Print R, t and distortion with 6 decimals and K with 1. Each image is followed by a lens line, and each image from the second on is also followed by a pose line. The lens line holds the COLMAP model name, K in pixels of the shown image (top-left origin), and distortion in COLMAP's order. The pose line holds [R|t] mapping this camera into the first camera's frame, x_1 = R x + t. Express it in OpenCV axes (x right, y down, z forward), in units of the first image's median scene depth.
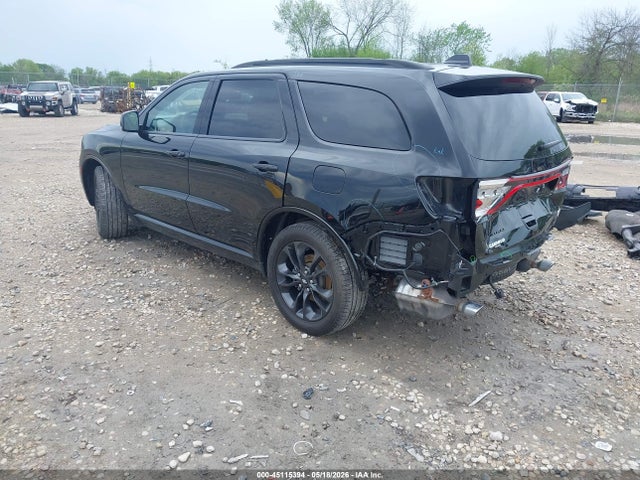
lens RADIAL K [[500.7, 0, 320.0], [0, 500.7, 240.0], [0, 0, 1]] dist [0.011210, -0.011399]
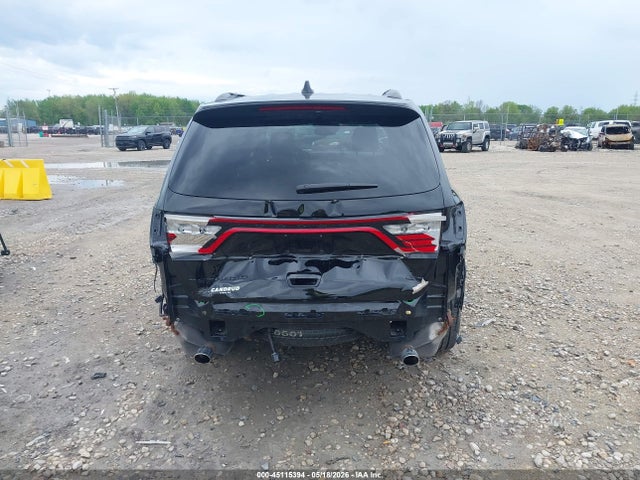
lens RADIAL K [[497.6, 0, 328.7], [0, 497.6, 237.2], [0, 0, 1]] dist [0.006294, -0.003885]
pose [[0.659319, 0.139604, -0.738789, 0.840130], [-0.193844, 0.980954, 0.012371, -0.100370], [0.726446, 0.135054, 0.673823, 0.395355]]
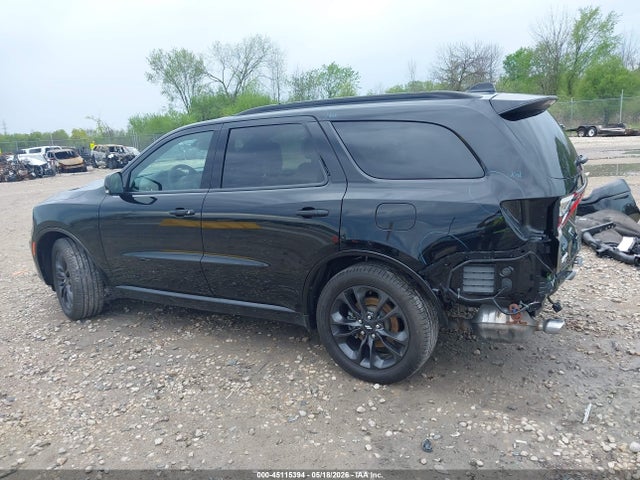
lens RADIAL K [[505.7, 0, 320.0], [0, 505.7, 240.0], [0, 0, 1]] dist [0.003338, -0.005473]
pose [[0.968463, -0.132457, 0.211035, -0.259240], [0.149076, 0.986699, -0.064823, -0.027719], [-0.199641, 0.094239, 0.975327, 0.065011]]
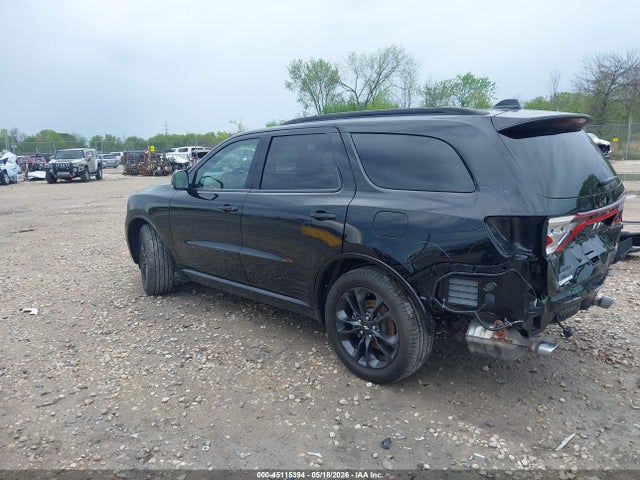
lens RADIAL K [[500.7, 0, 320.0], [0, 500.7, 240.0], [0, 0, 1]] dist [0.011210, -0.011399]
pose [[0.998541, -0.045762, -0.028651, -0.075677], [0.042606, 0.993824, -0.102459, 0.006096], [0.033163, 0.101089, 0.994325, -0.009299]]
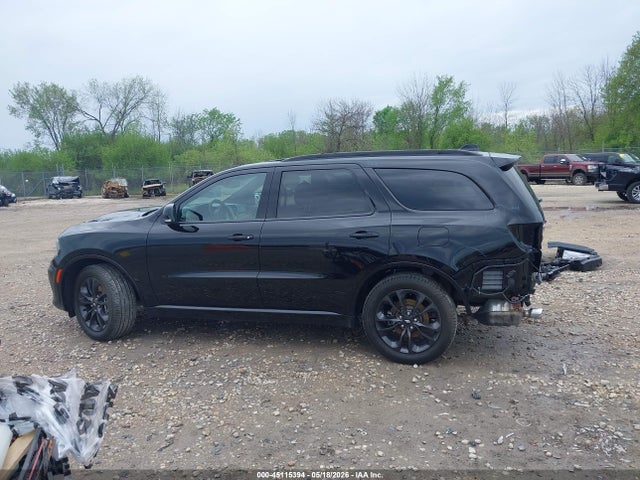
lens RADIAL K [[505.7, 0, 320.0], [0, 505.7, 240.0], [0, 0, 1]] dist [0.003338, -0.005473]
pose [[0.884314, -0.114428, 0.452654, -0.670296], [0.181888, 0.977340, -0.108276, -0.016814], [-0.430007, 0.178083, 0.885088, -0.049628]]
